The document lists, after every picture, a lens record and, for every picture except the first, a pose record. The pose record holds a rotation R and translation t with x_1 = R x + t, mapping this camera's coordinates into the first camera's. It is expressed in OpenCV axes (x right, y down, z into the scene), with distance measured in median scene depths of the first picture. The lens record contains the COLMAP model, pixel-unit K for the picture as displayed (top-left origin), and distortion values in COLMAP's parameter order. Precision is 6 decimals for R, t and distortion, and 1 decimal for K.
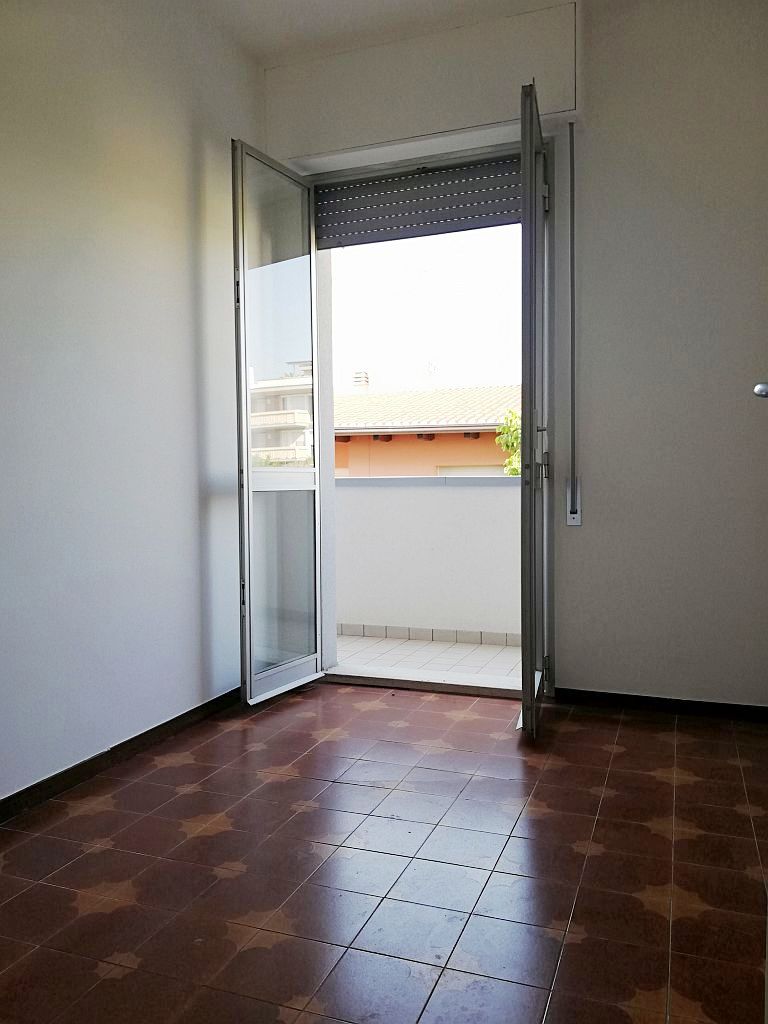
lens RADIAL K [[778.6, 0, 381.6], [0, 778.6, 514.5], [0, 0, 1]] dist [-0.006014, -0.029913]
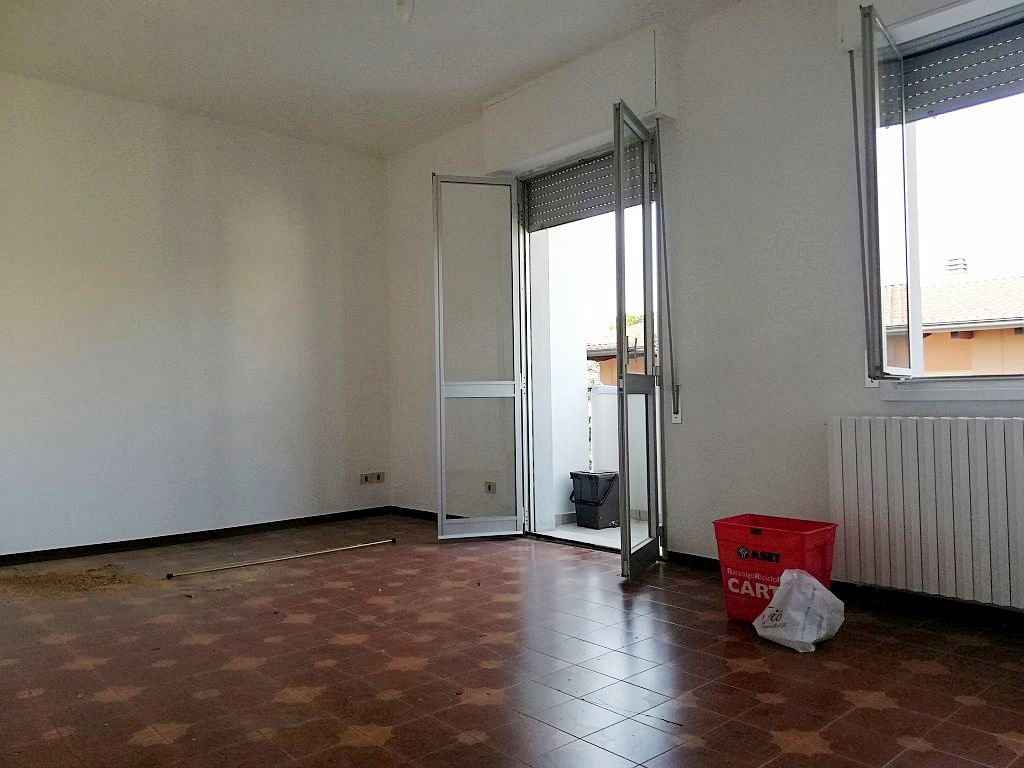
lens RADIAL K [[778.6, 0, 512.1], [0, 778.6, 378.4], [0, 0, 1]] dist [-0.006014, -0.029913]
pose [[0.881687, -0.018678, -0.471466, 0.579166], [-0.007490, 0.998536, -0.053566, 0.010618], [0.471776, 0.050760, 0.880256, -0.240109]]
